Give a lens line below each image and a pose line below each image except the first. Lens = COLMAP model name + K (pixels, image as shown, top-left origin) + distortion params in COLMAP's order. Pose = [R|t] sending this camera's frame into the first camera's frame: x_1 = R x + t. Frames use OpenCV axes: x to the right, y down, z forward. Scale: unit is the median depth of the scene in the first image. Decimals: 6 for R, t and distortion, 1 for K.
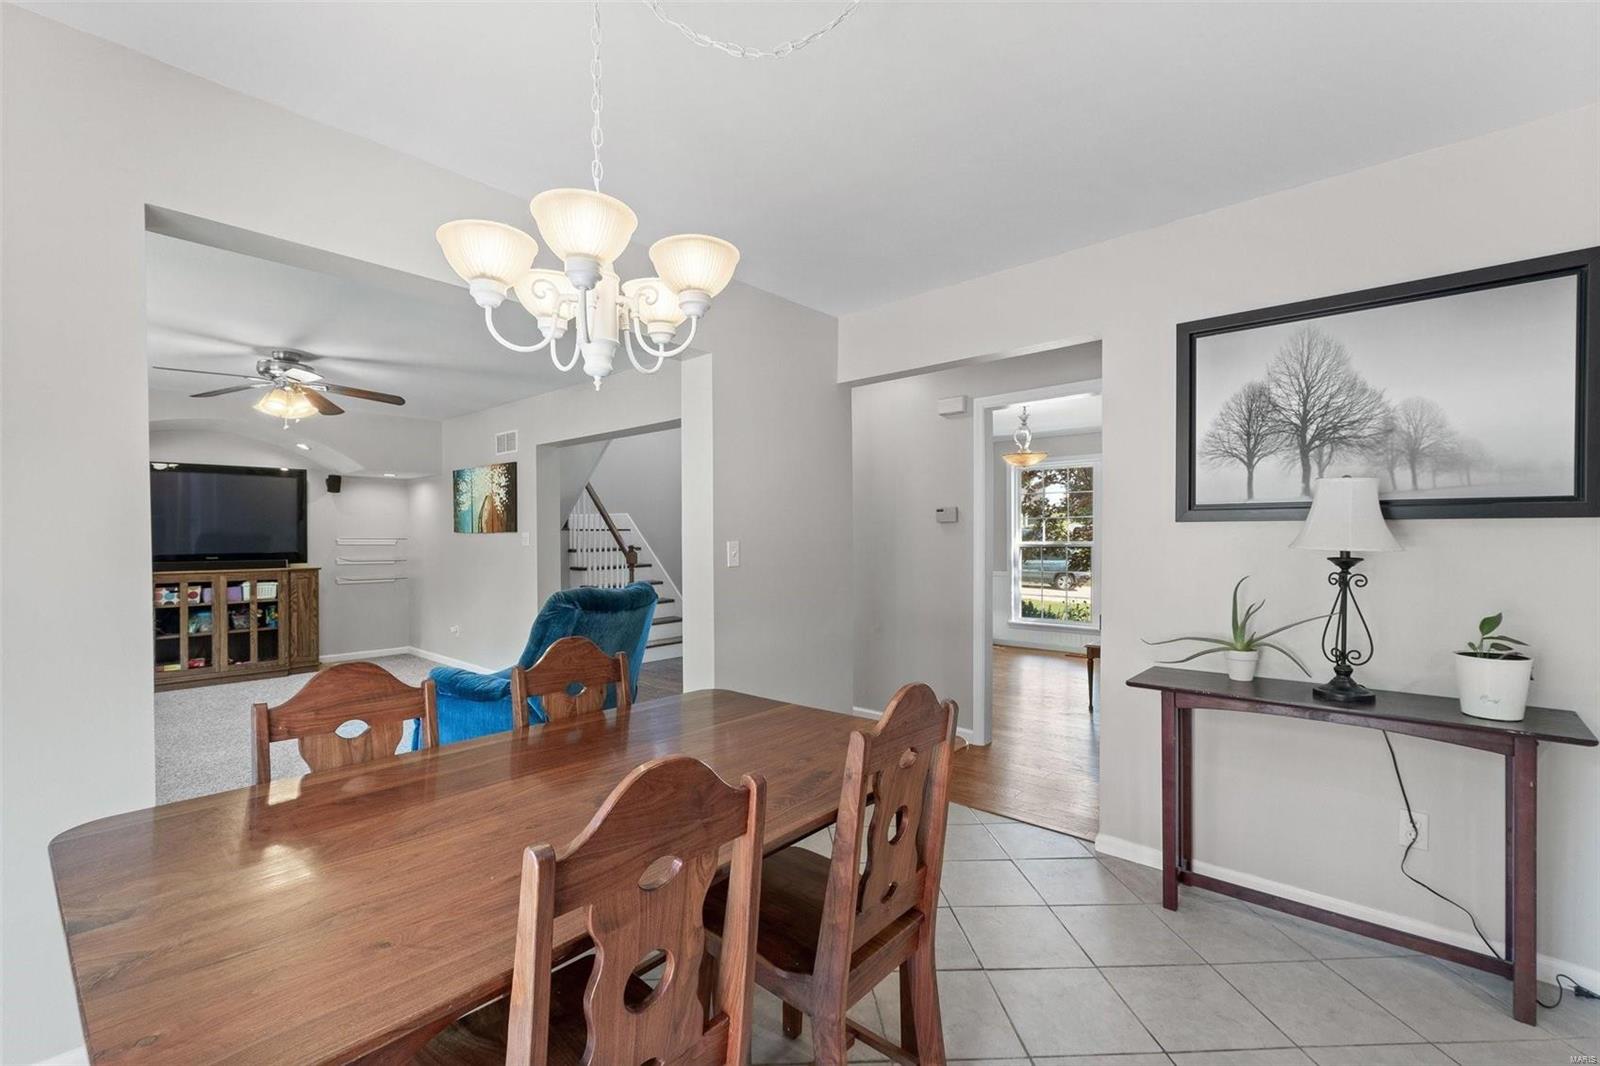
lens RADIAL K [[699.1, 0, 796.7], [0, 699.1, 536.4], [0, 0, 1]] dist [0.000360, 0.000769]
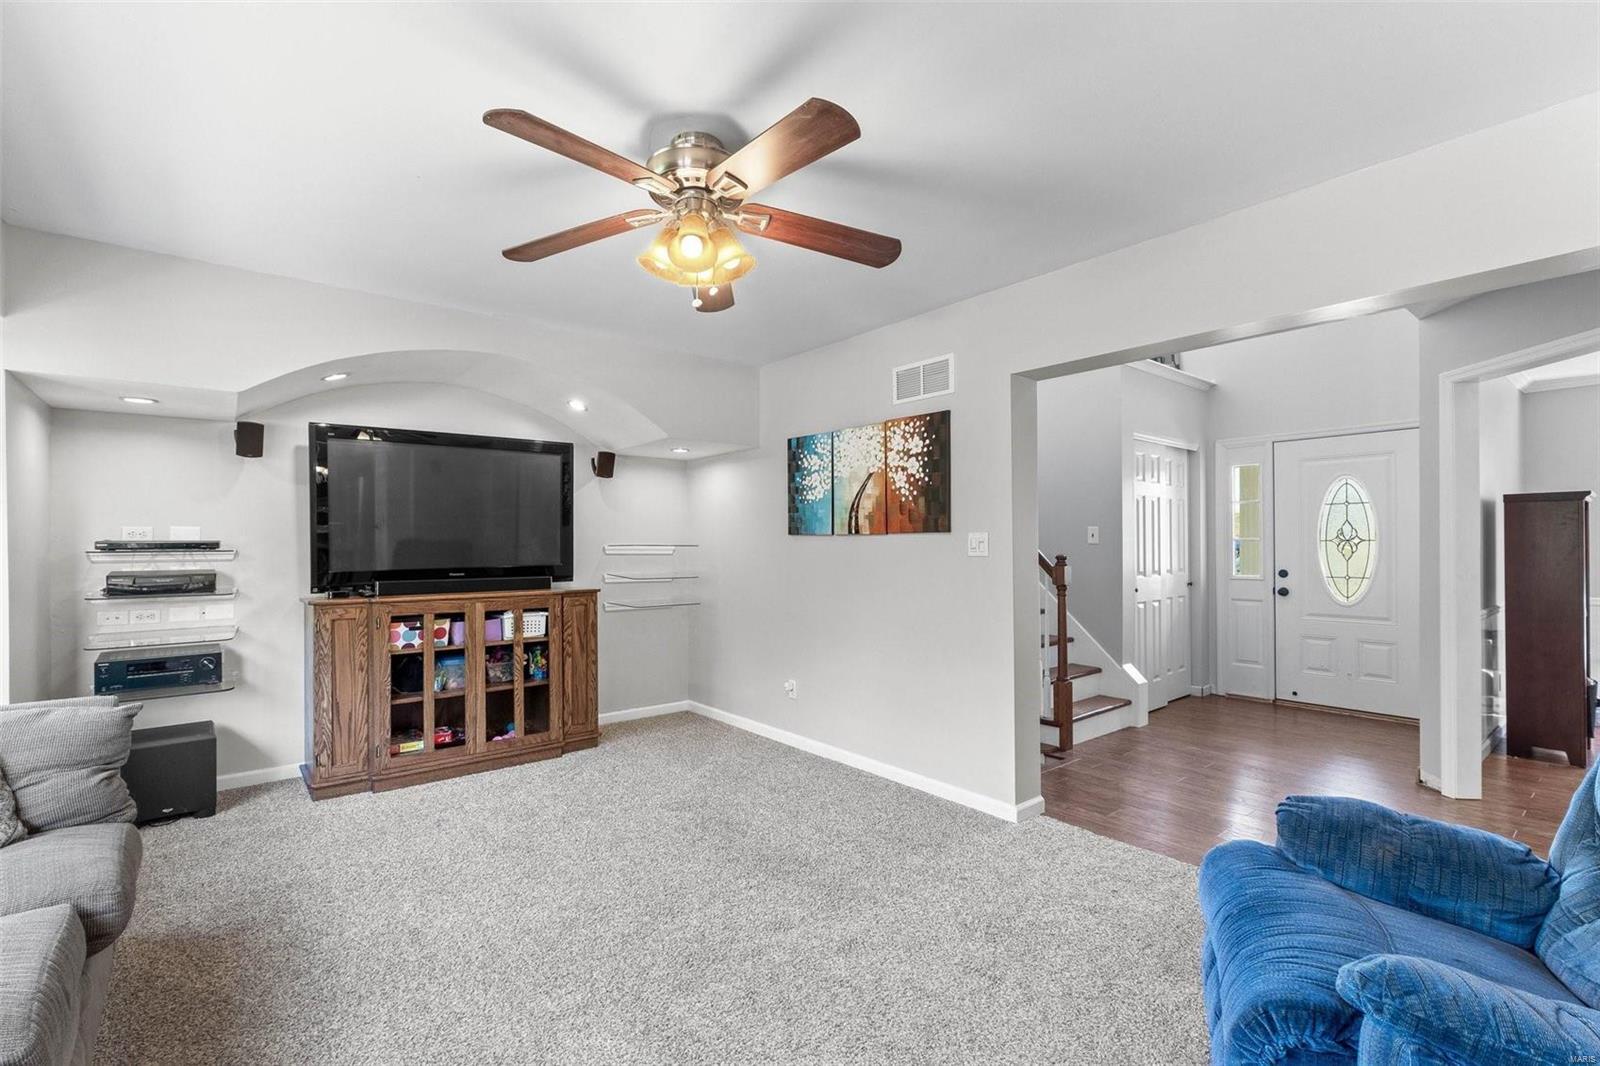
lens RADIAL K [[699.1, 0, 785.3], [0, 699.1, 543.9], [0, 0, 1]] dist [0.000360, 0.000769]
pose [[0.989044, -0.002271, -0.147603, -0.437742], [0.002015, 0.999996, -0.001882, 0.004212], [0.147607, 0.001564, 0.989045, 0.398269]]
